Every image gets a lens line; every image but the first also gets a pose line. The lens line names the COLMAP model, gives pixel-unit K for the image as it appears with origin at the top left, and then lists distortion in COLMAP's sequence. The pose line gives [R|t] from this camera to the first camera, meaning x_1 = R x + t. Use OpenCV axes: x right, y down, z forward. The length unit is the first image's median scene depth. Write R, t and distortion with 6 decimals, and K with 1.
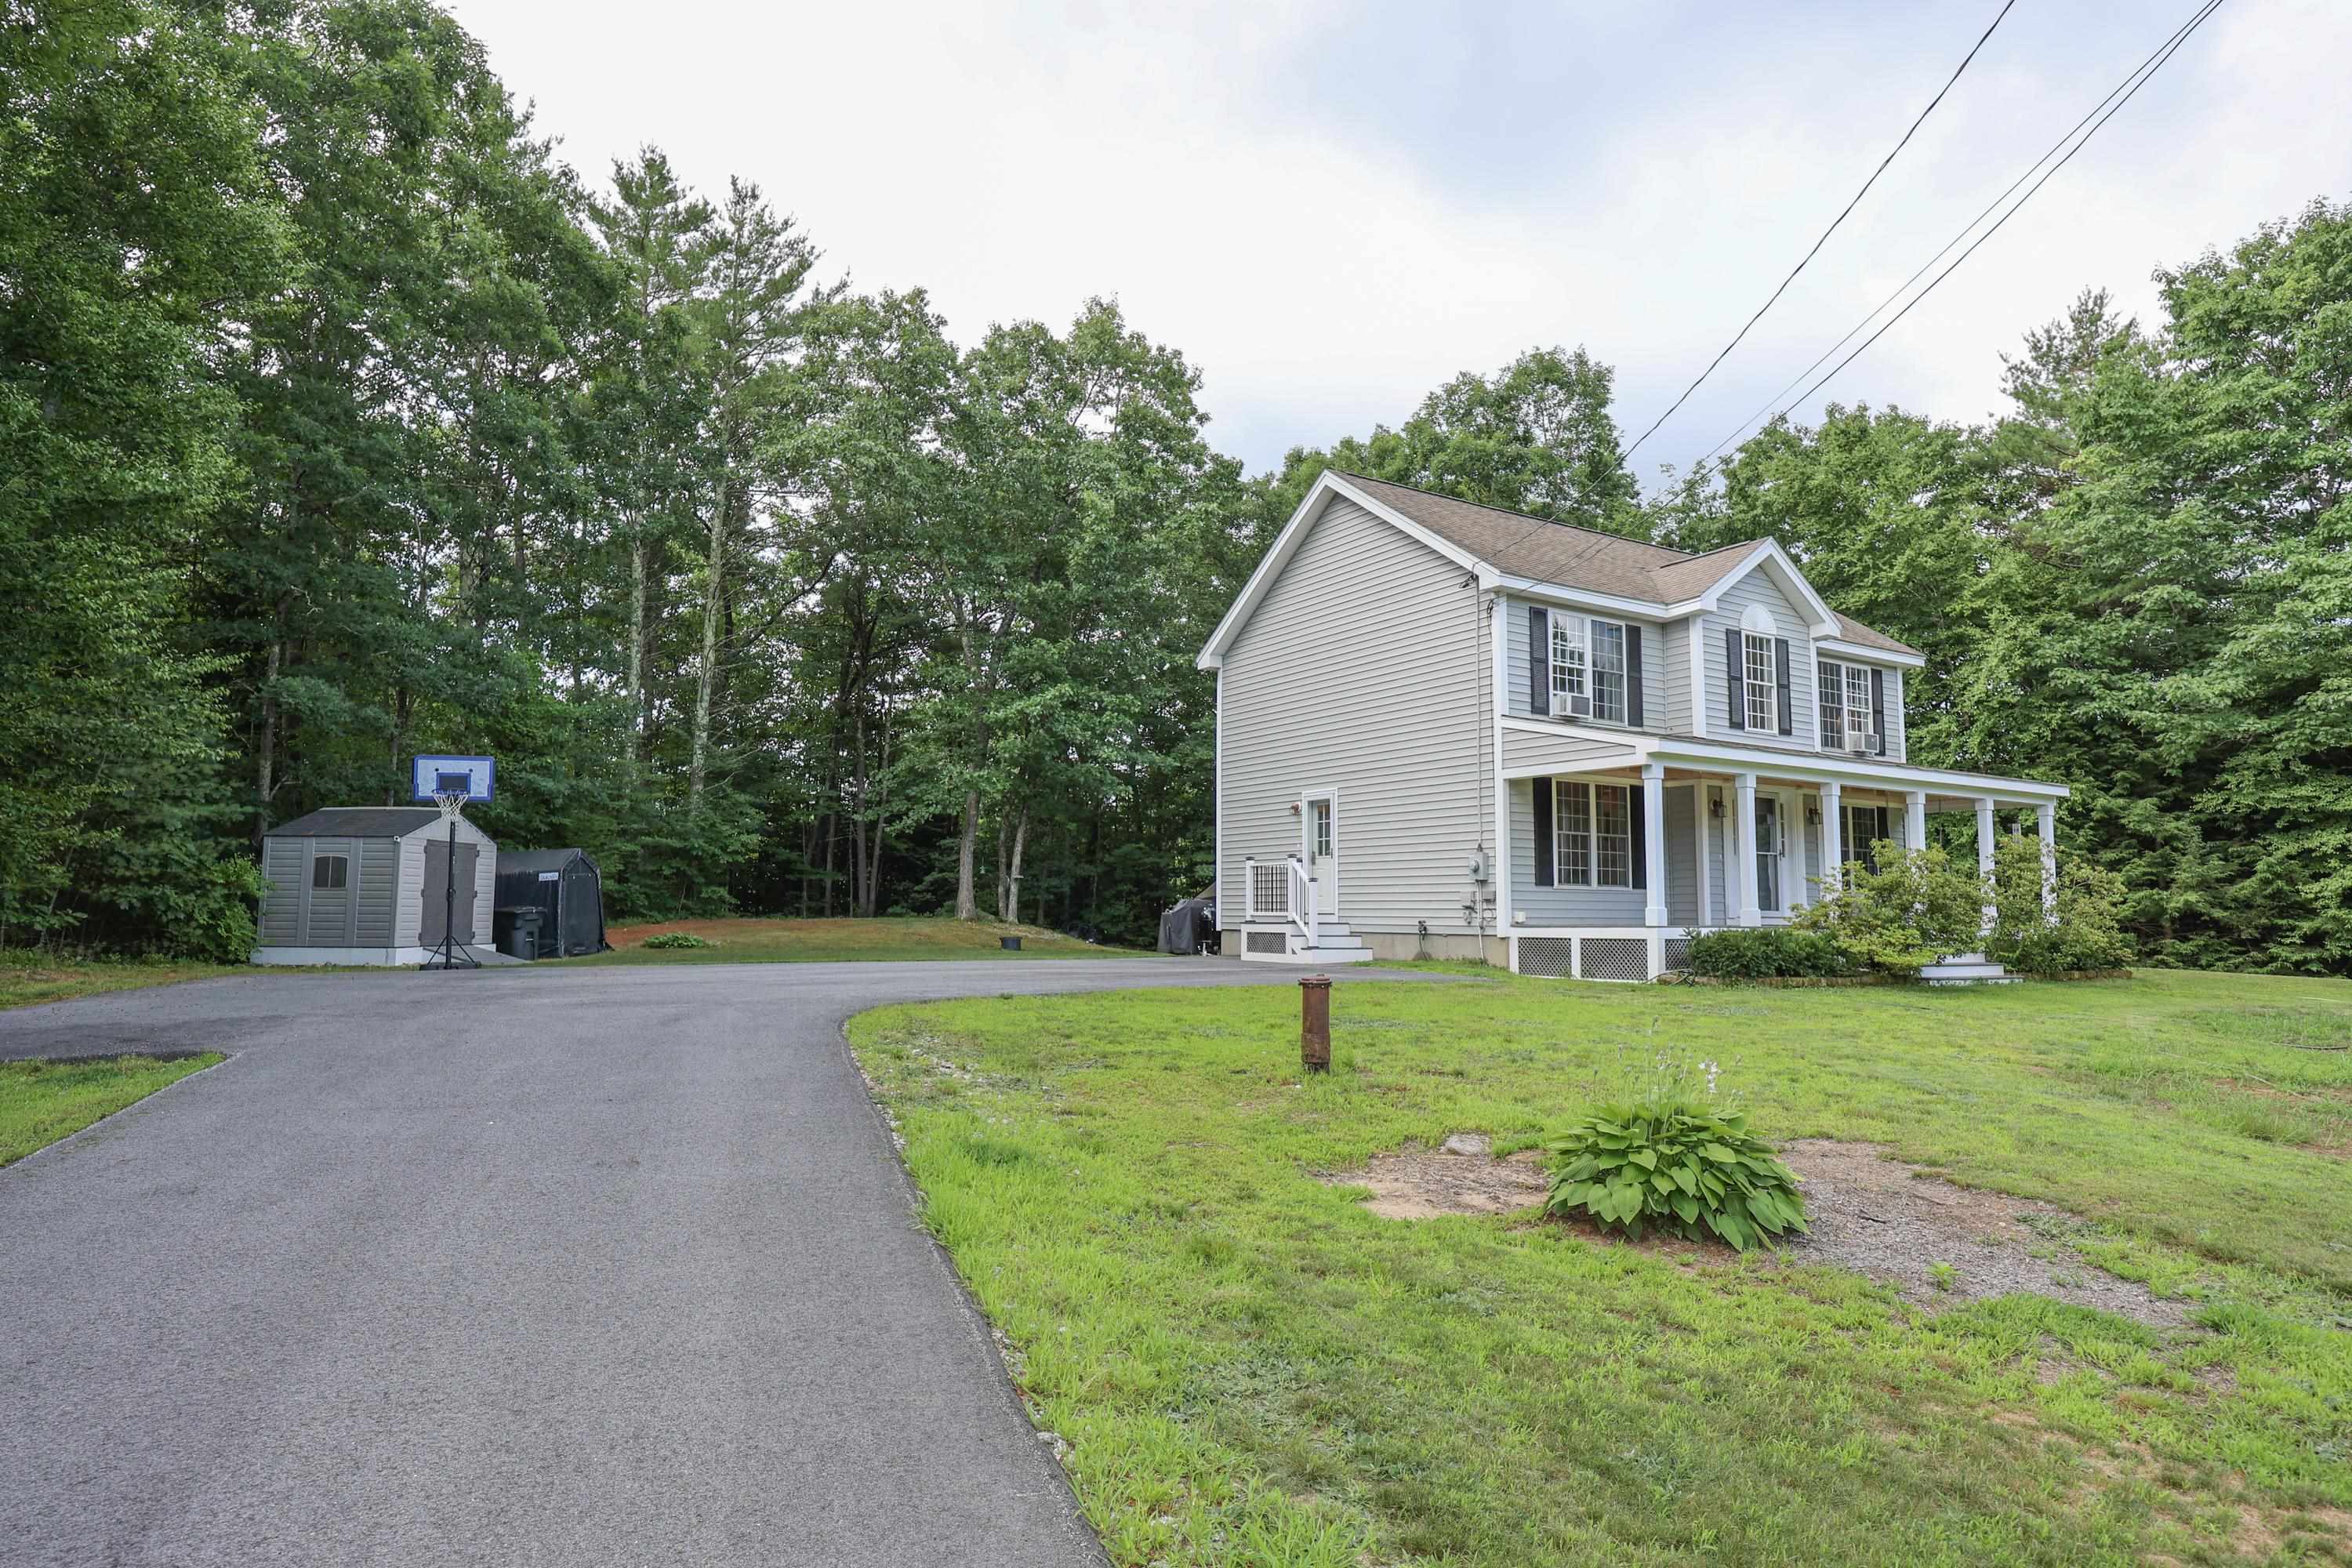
lens RADIAL K [[1381.5, 0, 1176.0], [0, 1381.5, 784.0], [0, 0, 1]] dist [-0.025200, 0.000114]
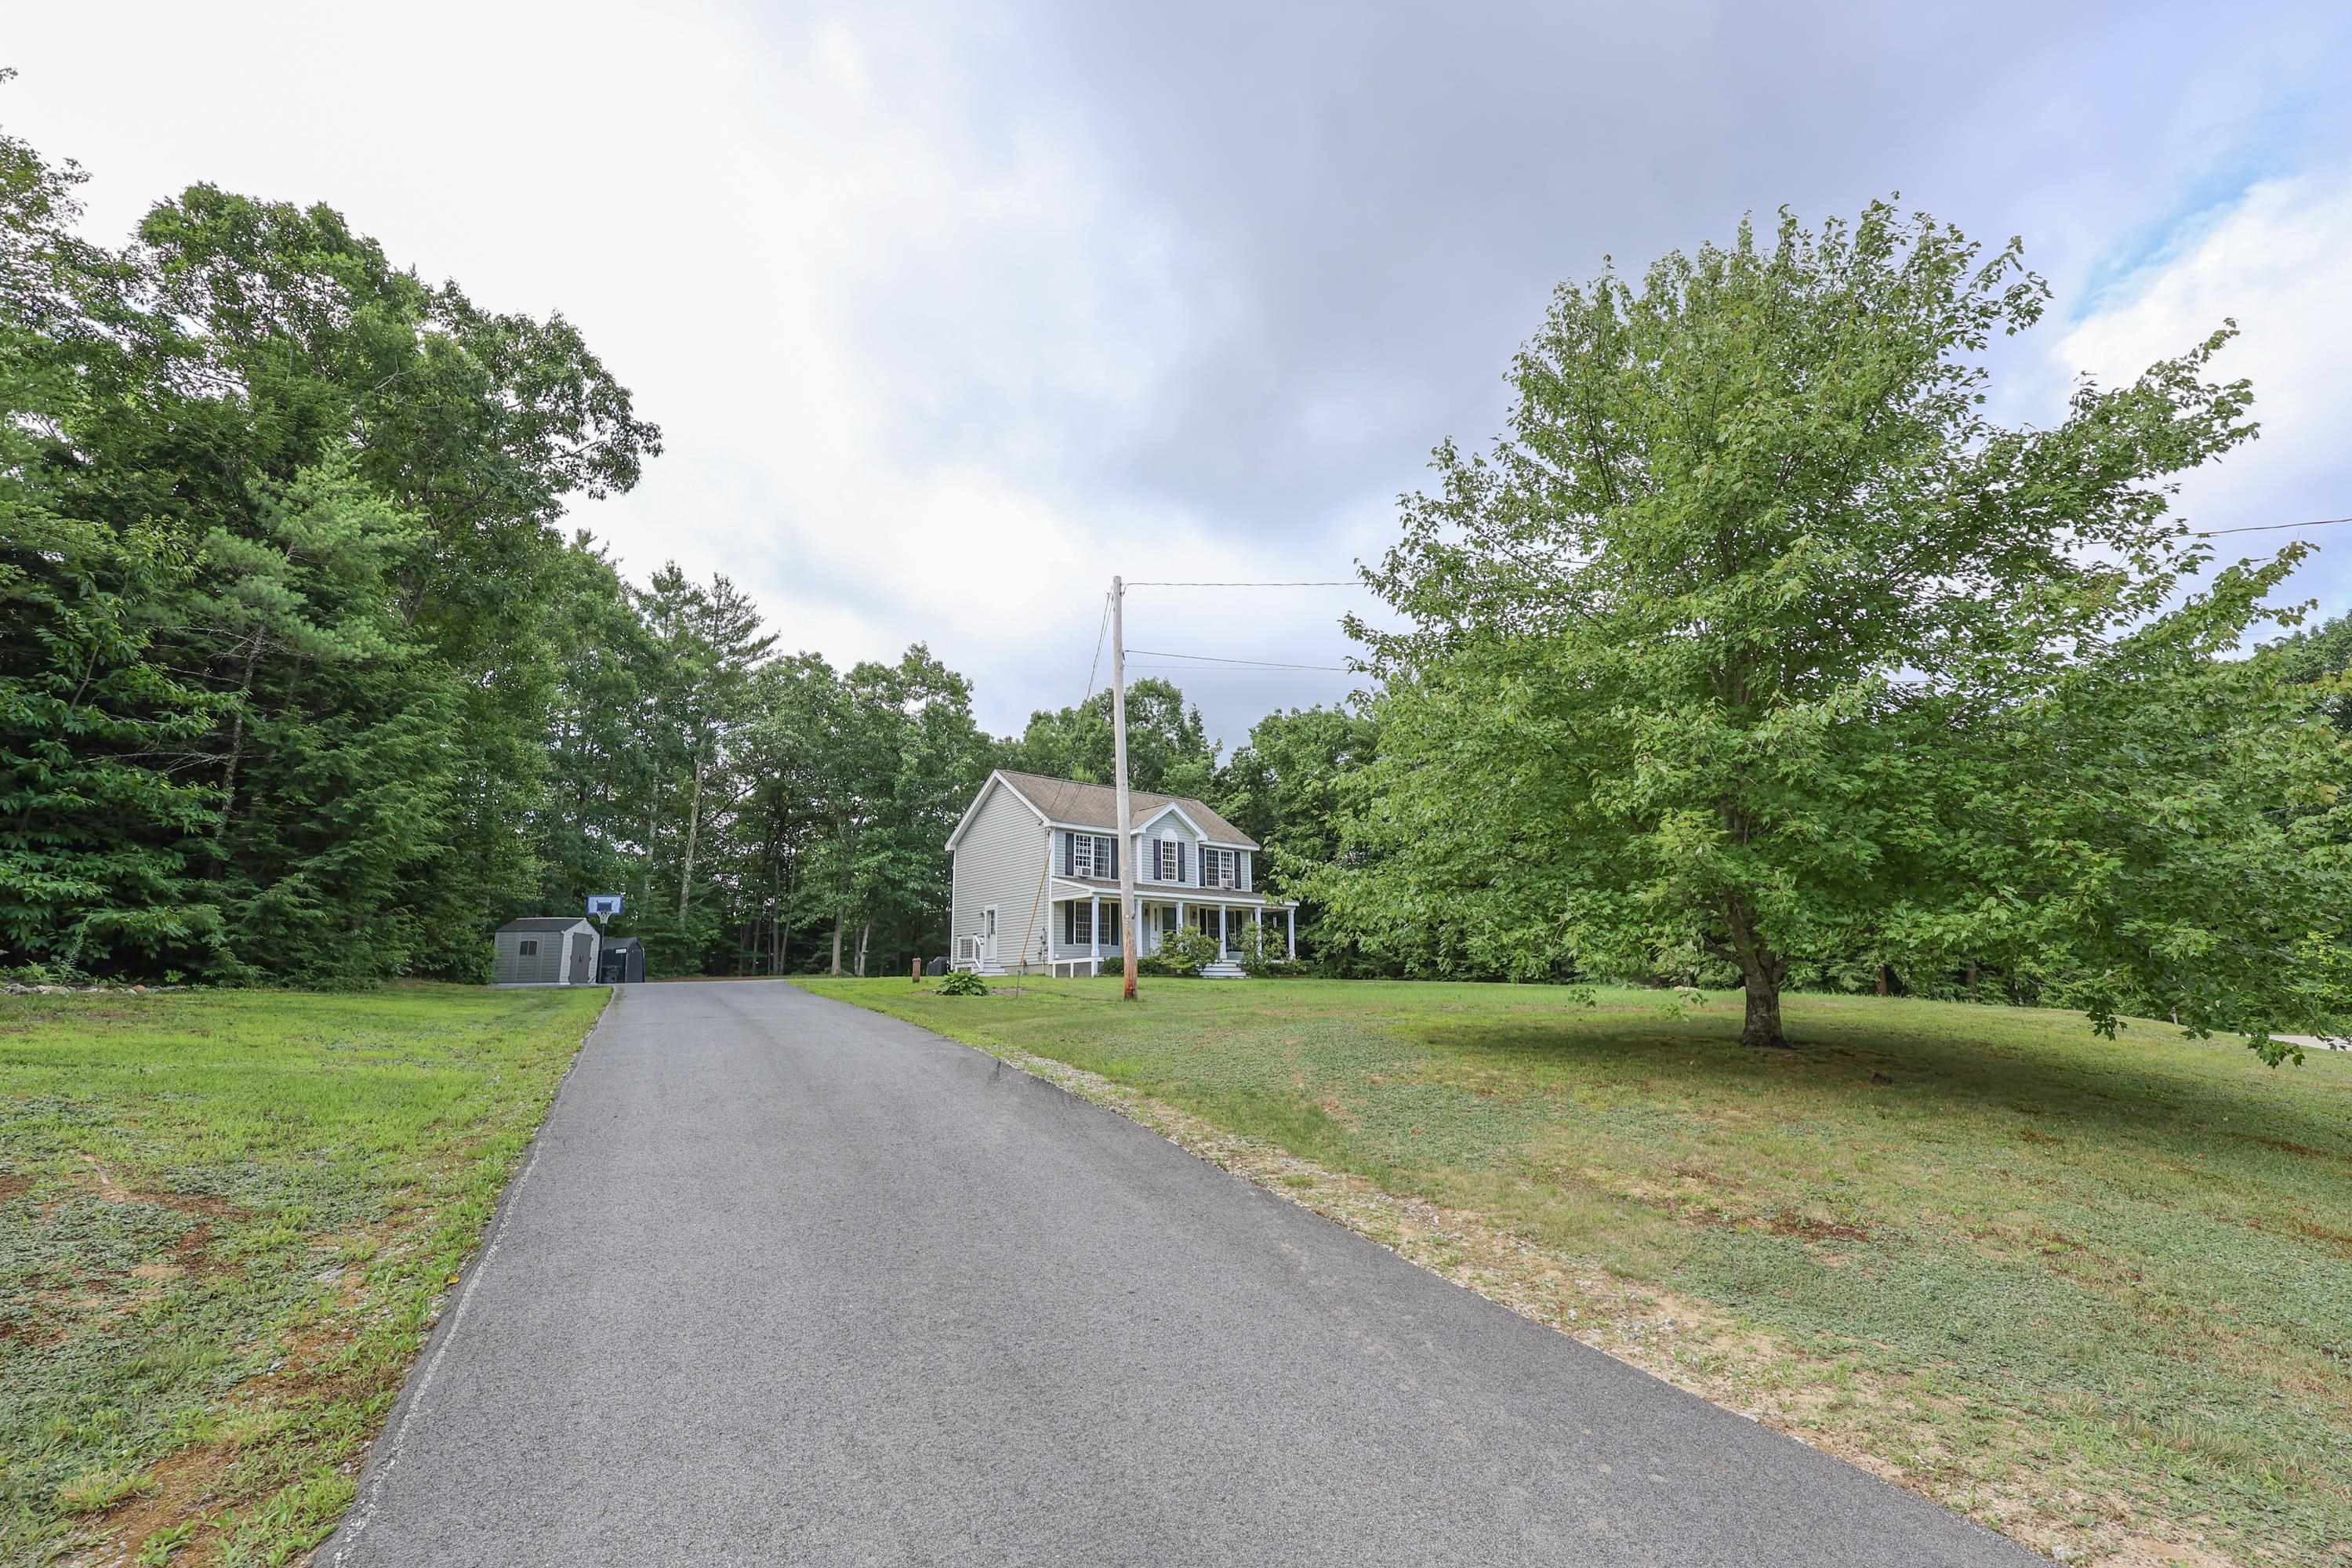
lens RADIAL K [[1047.9, 0, 1176.0], [0, 1047.9, 784.0], [0, 0, 1]] dist [0.002108, 0.000088]
pose [[0.988628, 0.008881, 0.150119, 0.132009], [0.006699, 0.994662, -0.102965, -0.014634], [-0.150233, 0.102800, 0.983292, -0.739395]]
